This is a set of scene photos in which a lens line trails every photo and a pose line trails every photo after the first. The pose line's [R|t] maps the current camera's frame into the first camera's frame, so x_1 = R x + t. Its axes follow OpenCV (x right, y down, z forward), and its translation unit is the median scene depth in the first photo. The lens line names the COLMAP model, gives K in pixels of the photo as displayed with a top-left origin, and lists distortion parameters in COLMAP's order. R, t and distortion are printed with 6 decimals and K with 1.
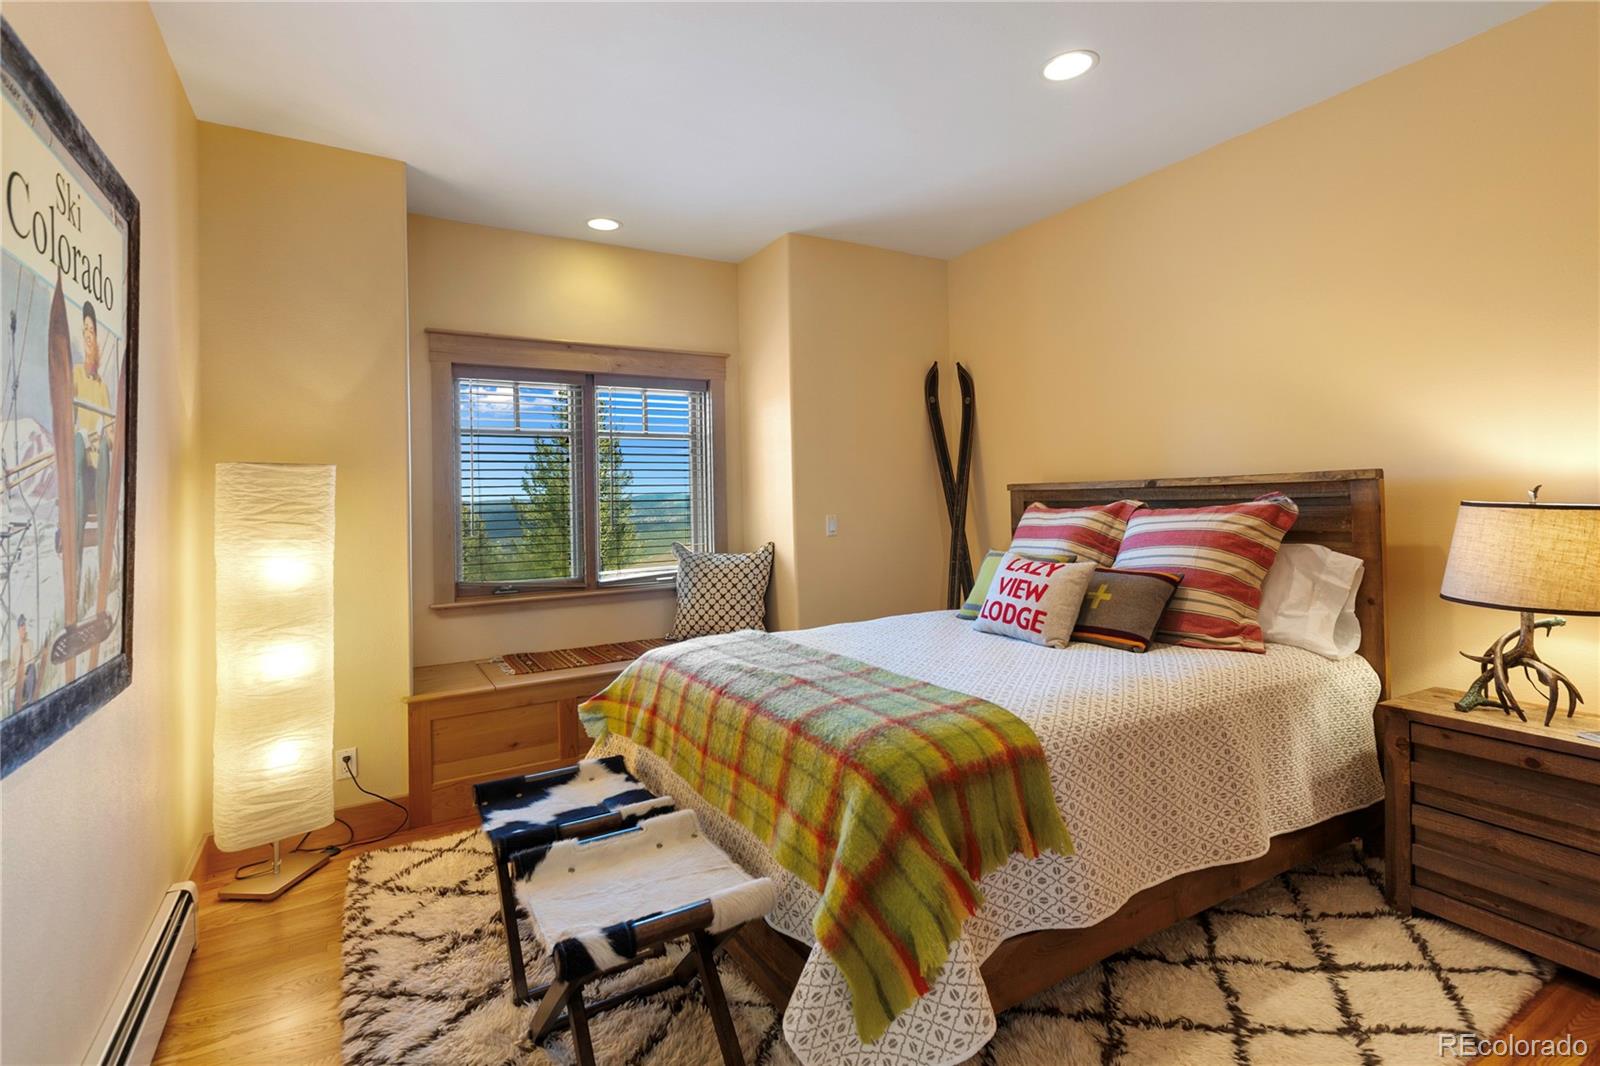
lens RADIAL K [[730.7, 0, 805.4], [0, 730.7, 501.0], [0, 0, 1]] dist [0.003888, 0.000724]
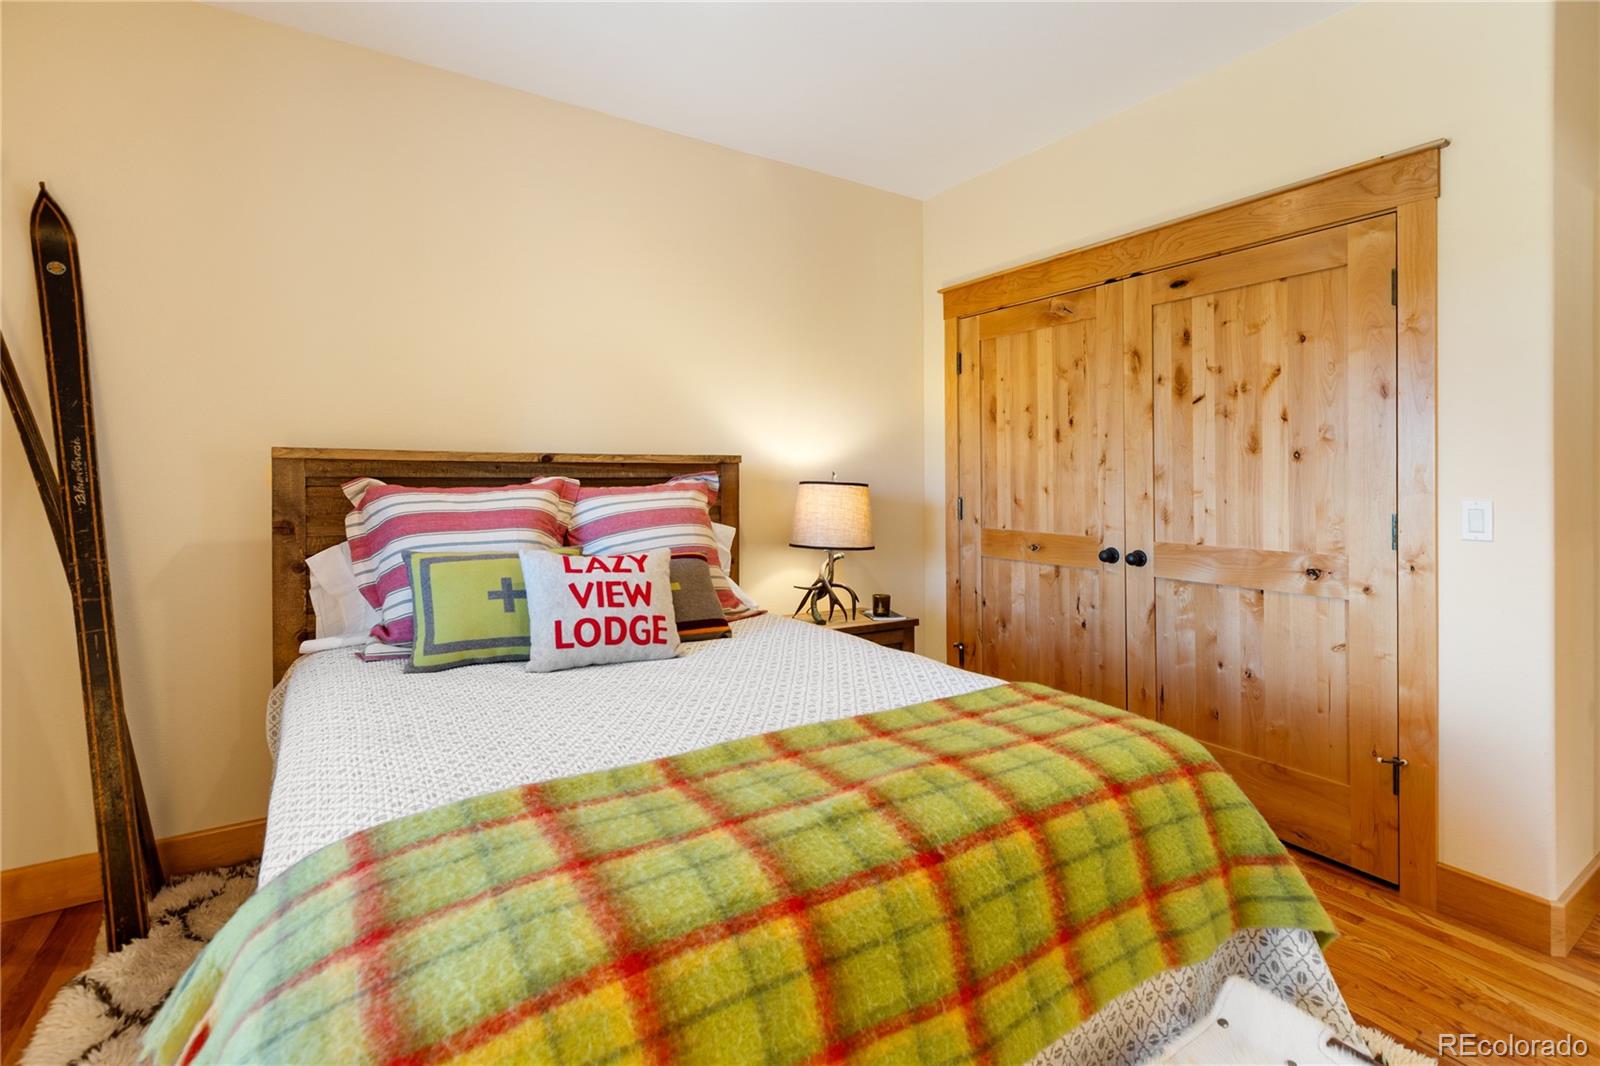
lens RADIAL K [[730.7, 0, 805.4], [0, 730.7, 501.0], [0, 0, 1]] dist [0.003888, 0.000724]
pose [[-0.036672, -0.011077, 0.999266, -0.453125], [-0.002065, 0.999937, 0.011008, 0.018899], [-0.999325, -0.001659, -0.036692, 0.856516]]
